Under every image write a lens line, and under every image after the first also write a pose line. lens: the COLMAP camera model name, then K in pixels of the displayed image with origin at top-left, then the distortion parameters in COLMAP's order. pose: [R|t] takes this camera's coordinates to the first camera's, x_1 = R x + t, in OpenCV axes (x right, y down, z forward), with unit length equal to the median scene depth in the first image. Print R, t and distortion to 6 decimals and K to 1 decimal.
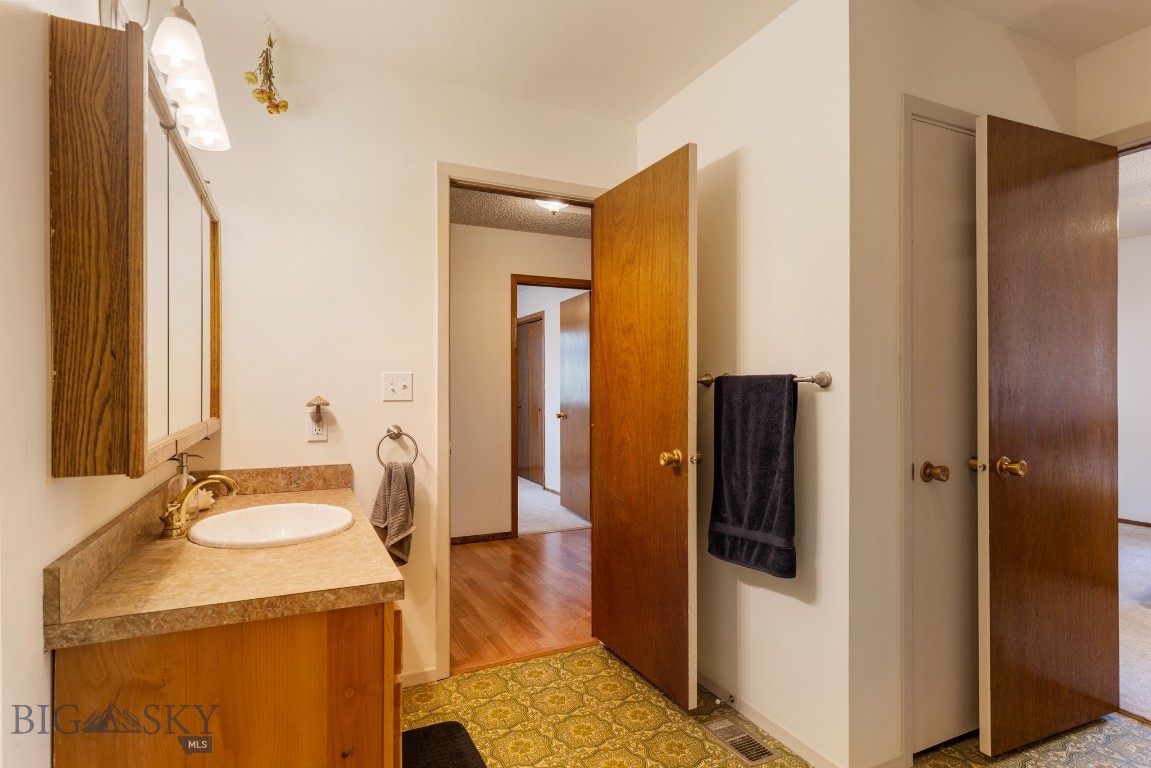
lens RADIAL K [[599.1, 0, 575.9], [0, 599.1, 387.2], [0, 0, 1]] dist [-0.000596, -0.000627]
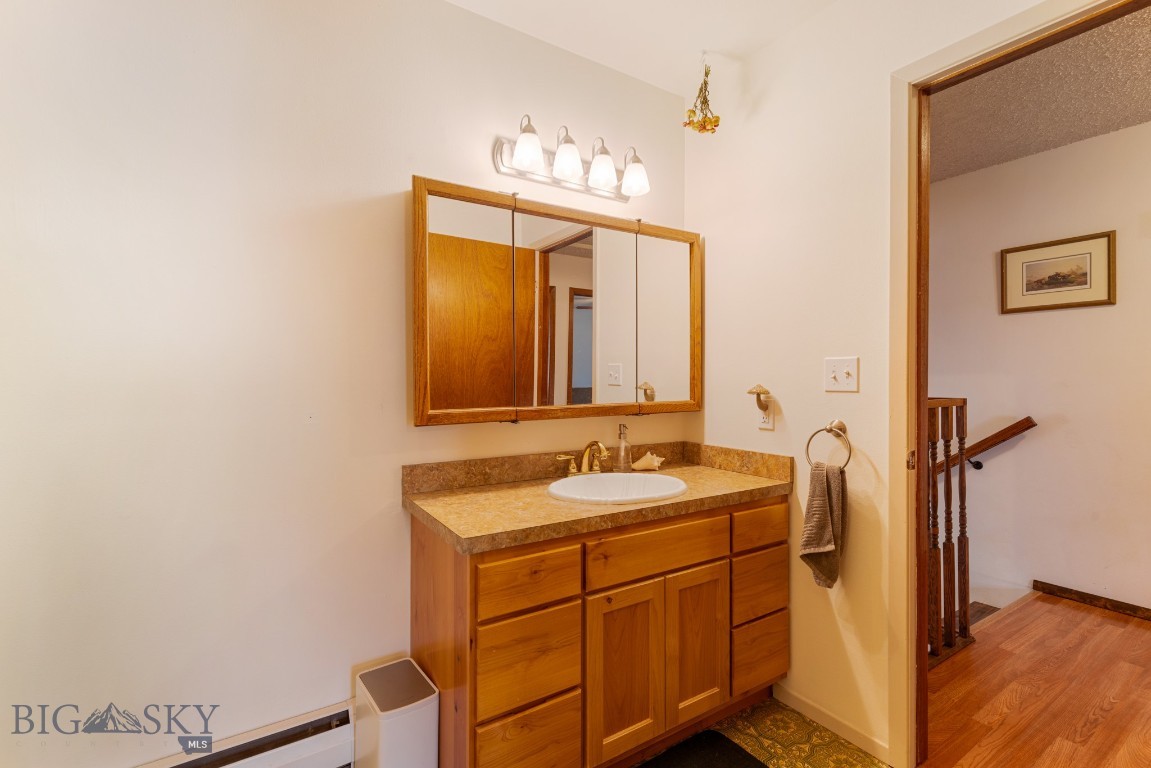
lens RADIAL K [[519.4, 0, 579.8], [0, 519.4, 377.3], [0, 0, 1]] dist [0.007565, -0.000261]
pose [[0.139229, -0.002833, -0.990256, 0.395564], [0.001262, 0.999996, -0.002683, 0.004712], [0.990259, -0.000876, 0.139232, 0.571330]]
